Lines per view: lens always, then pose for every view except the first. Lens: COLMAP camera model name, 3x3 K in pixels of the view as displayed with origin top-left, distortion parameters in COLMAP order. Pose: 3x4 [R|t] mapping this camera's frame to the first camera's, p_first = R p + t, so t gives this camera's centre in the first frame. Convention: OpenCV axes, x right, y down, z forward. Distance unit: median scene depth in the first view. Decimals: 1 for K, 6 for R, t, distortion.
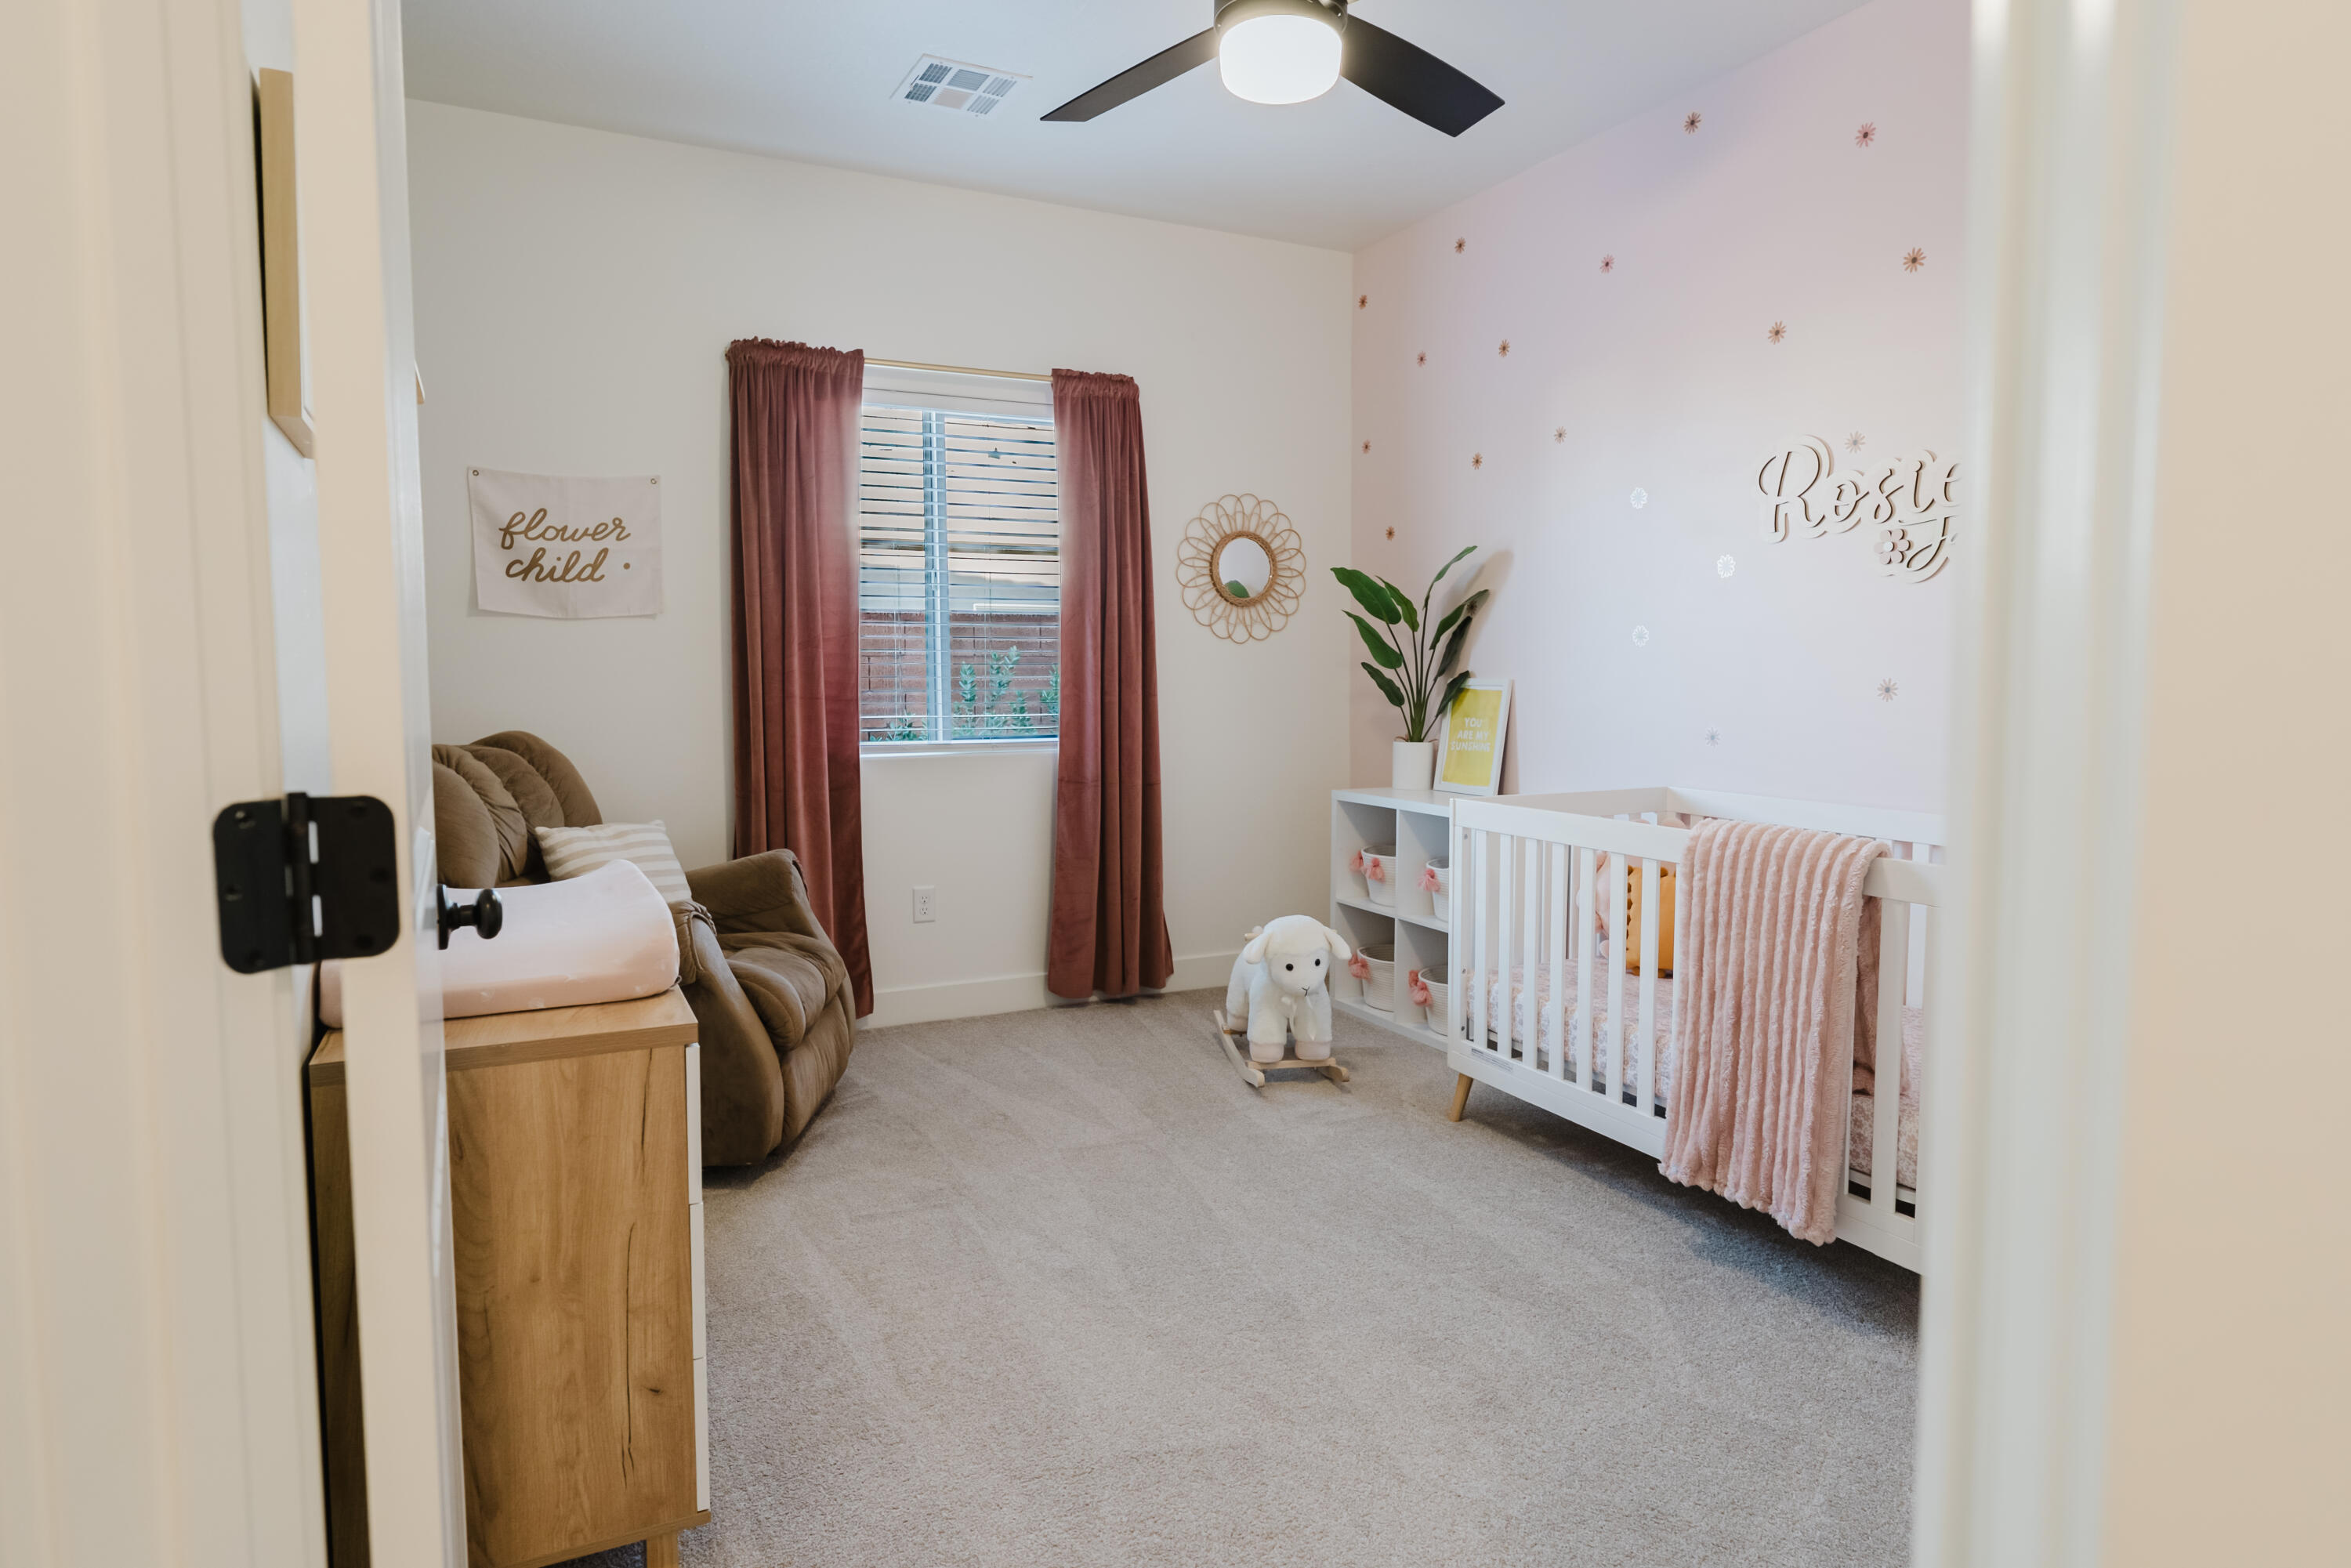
lens RADIAL K [[1371.9, 0, 1210.5], [0, 1371.9, 771.9], [0, 0, 1]] dist [-0.007024, -0.000791]
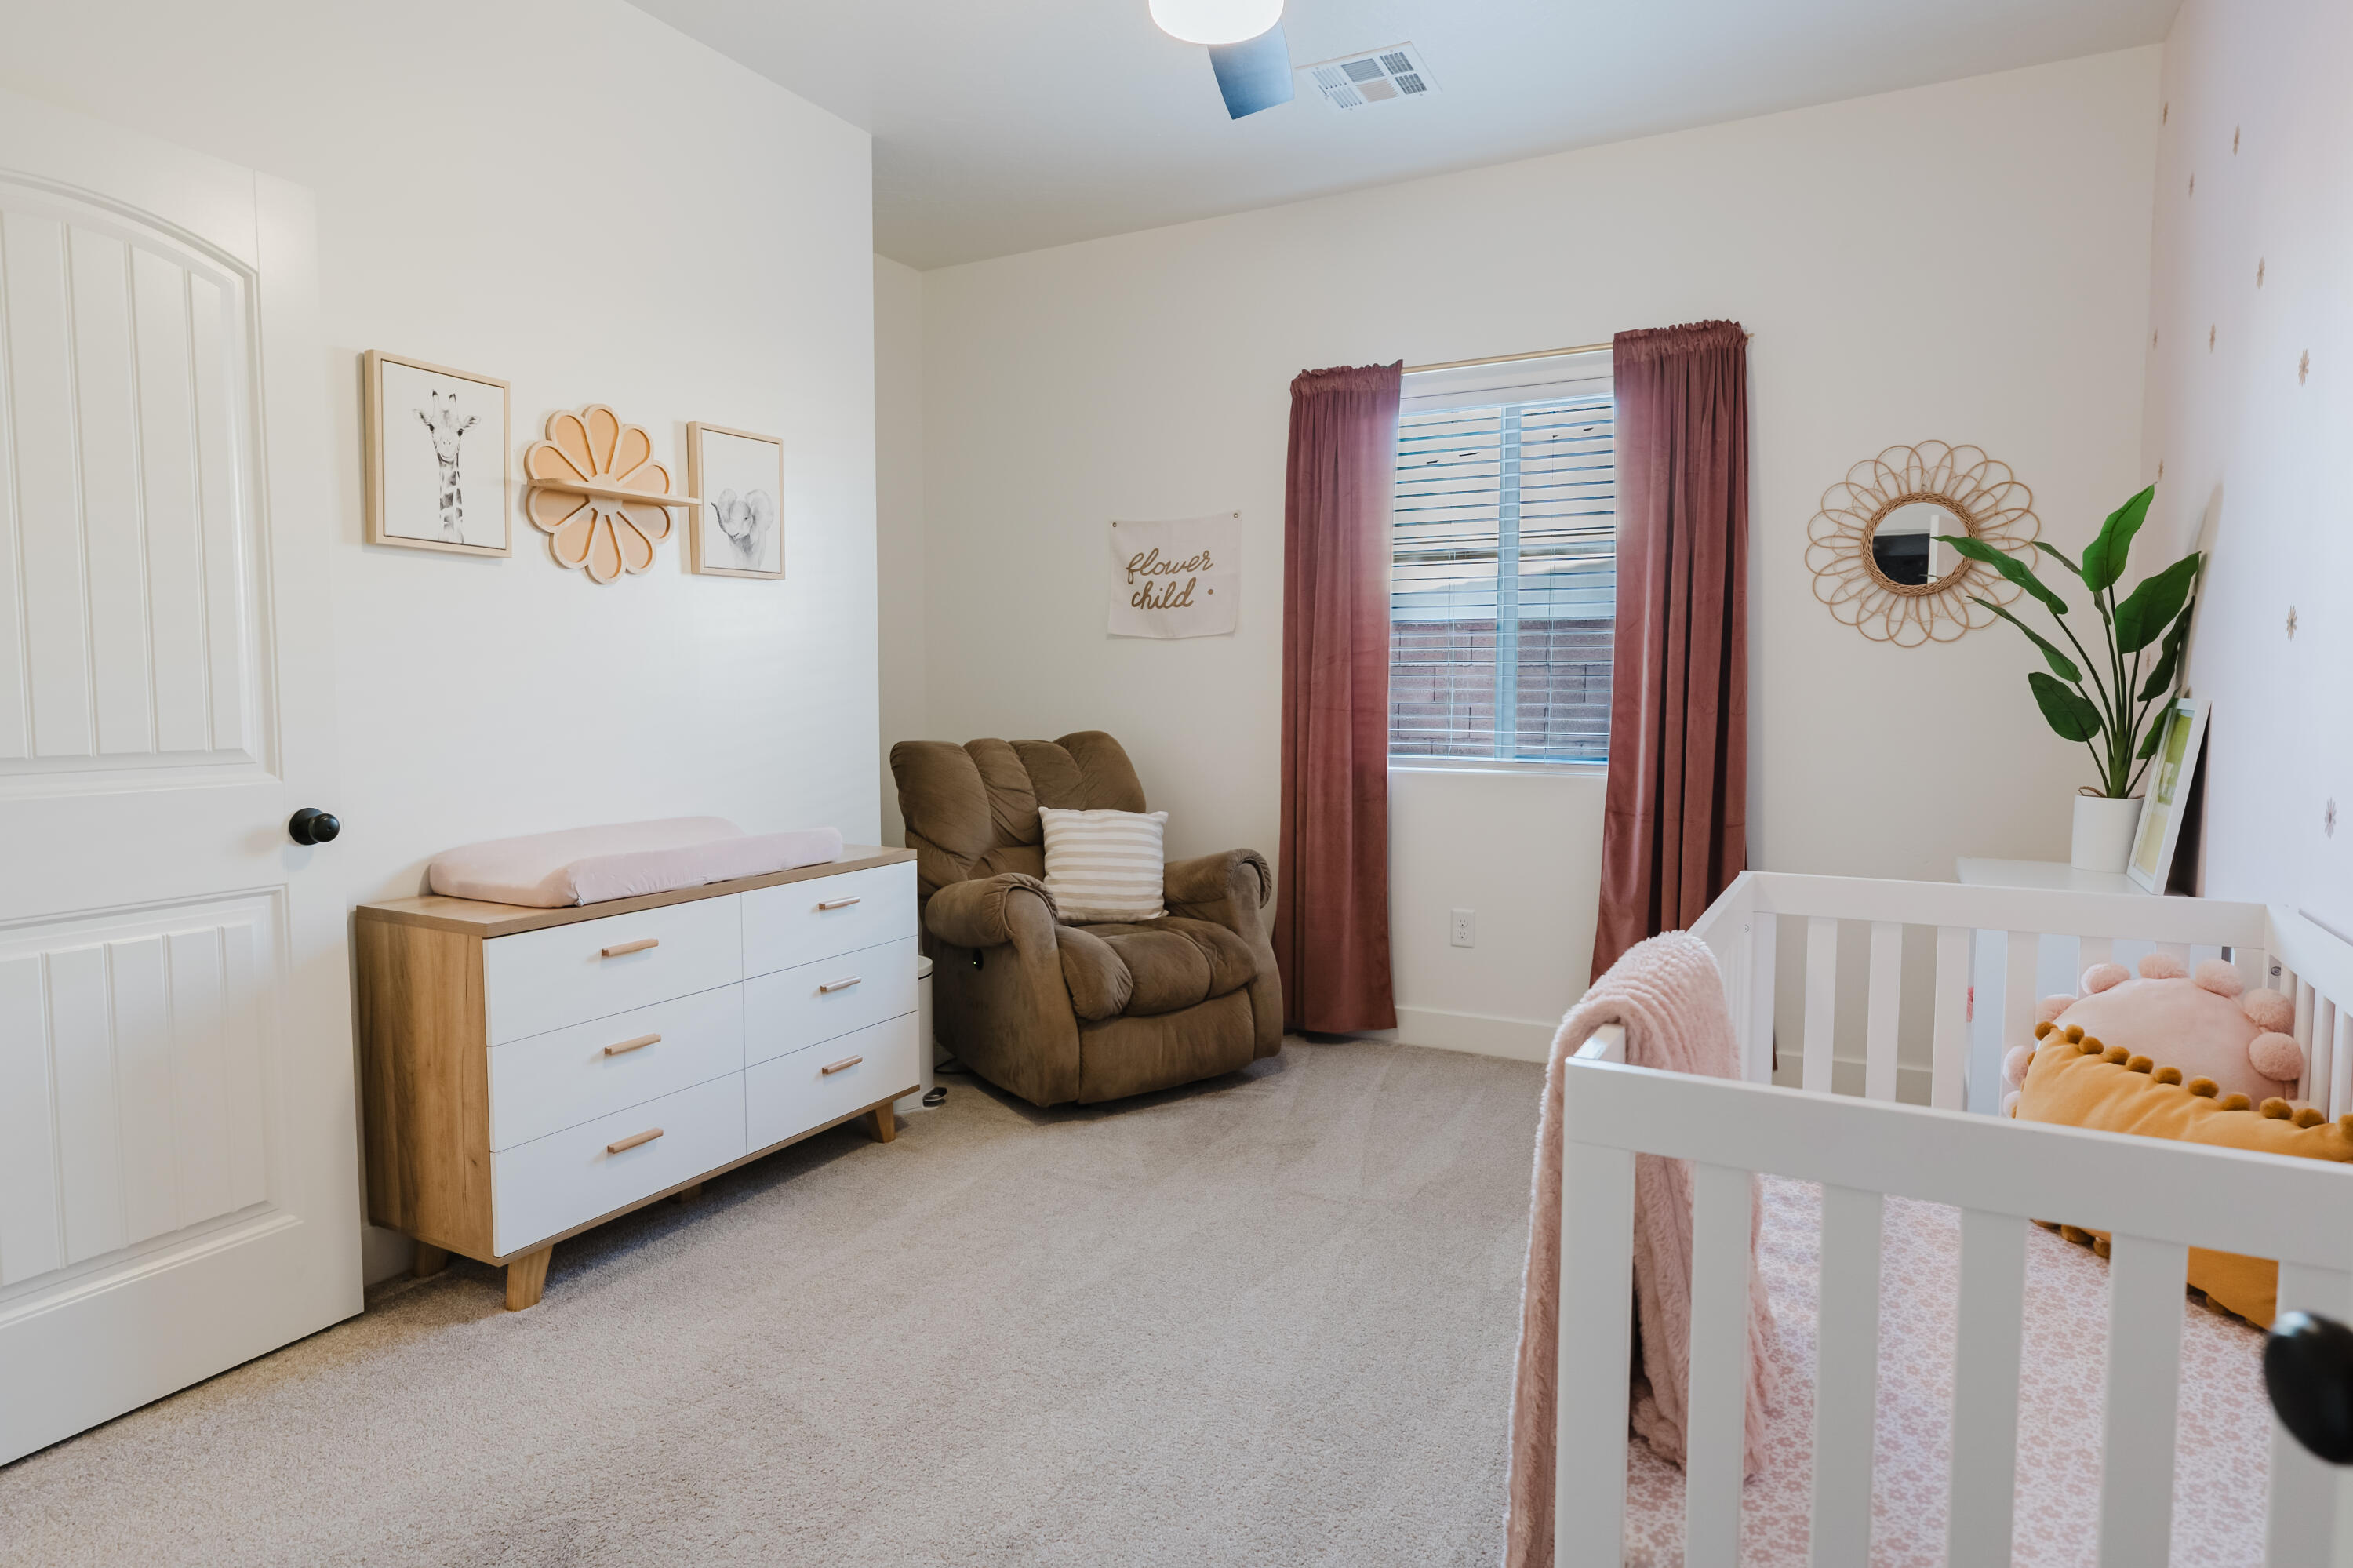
lens RADIAL K [[1348.0, 0, 1093.5], [0, 1348.0, 780.4], [0, 0, 1]] dist [-0.006038, -0.000710]
pose [[0.547539, 0.062337, -0.834455, 0.458483], [-0.062393, 0.997487, 0.033576, -0.023102], [0.834451, 0.033680, 0.550052, 0.287998]]
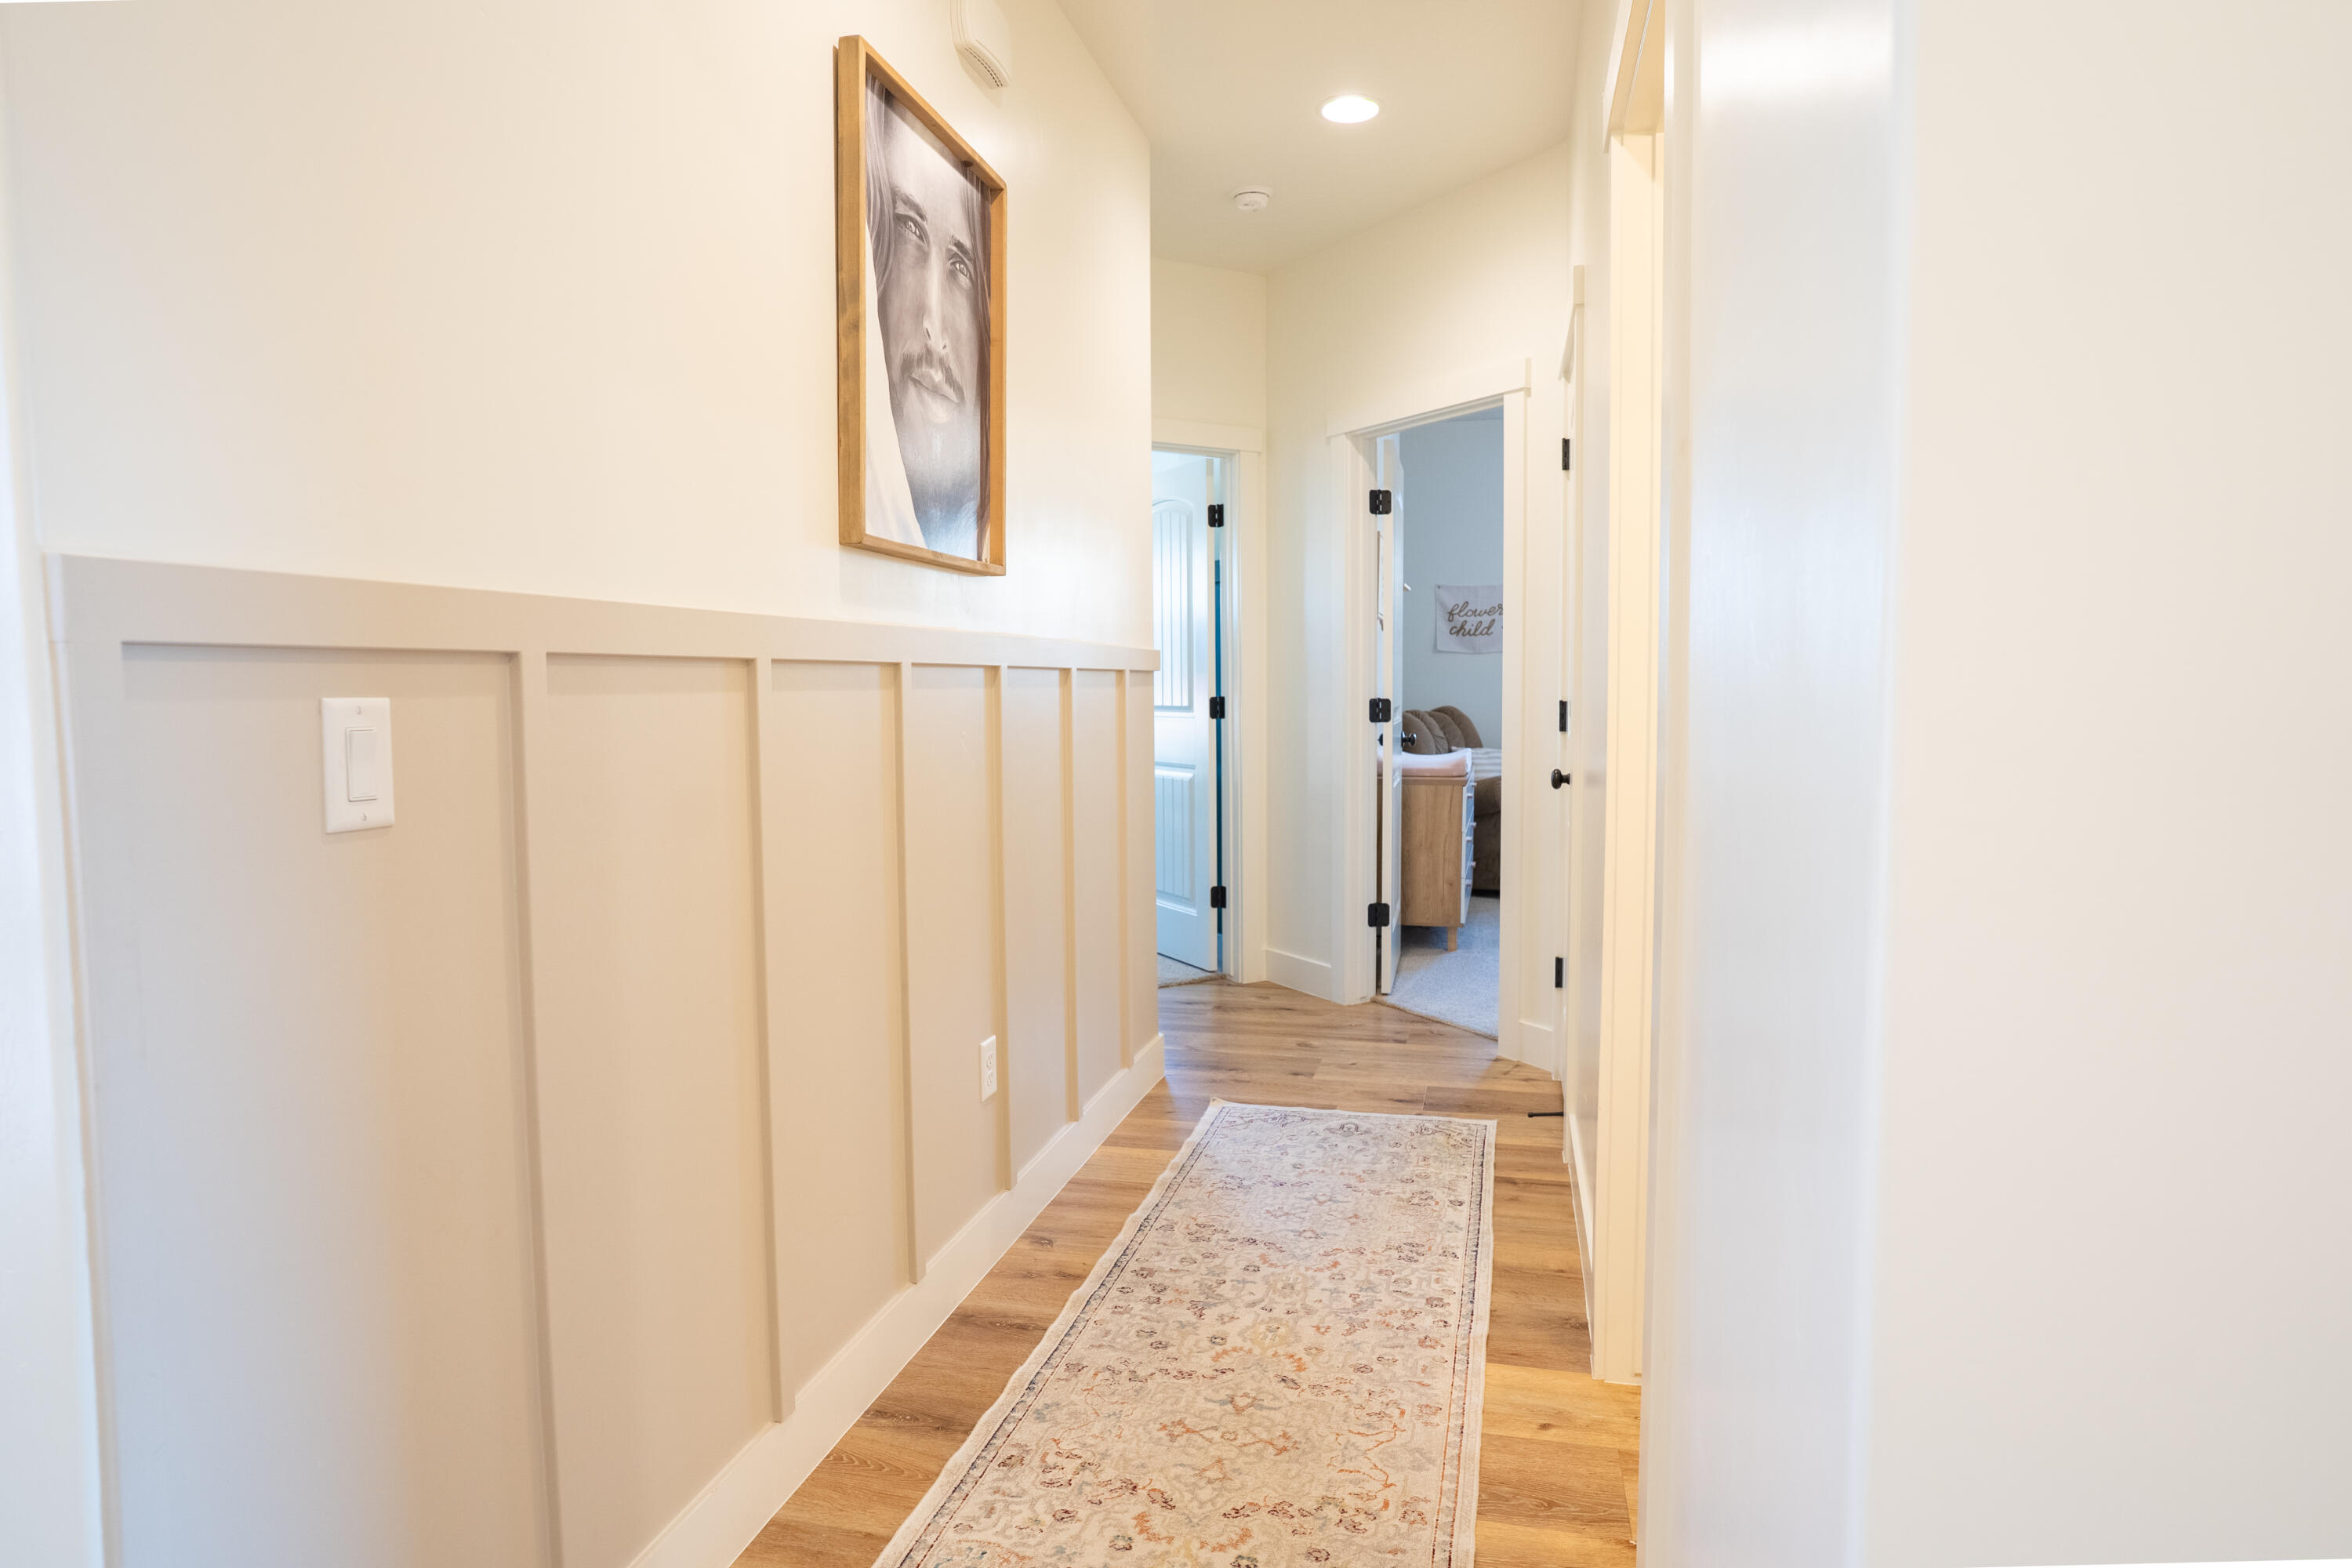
lens RADIAL K [[1372.6, 0, 1211.0], [0, 1372.6, 771.8], [0, 0, 1]] dist [-0.007024, -0.000791]
pose [[0.774216, 0.041309, -0.631572, 0.521554], [-0.042874, 0.998999, 0.012784, 0.056517], [0.631468, 0.017181, 0.775212, -0.832925]]
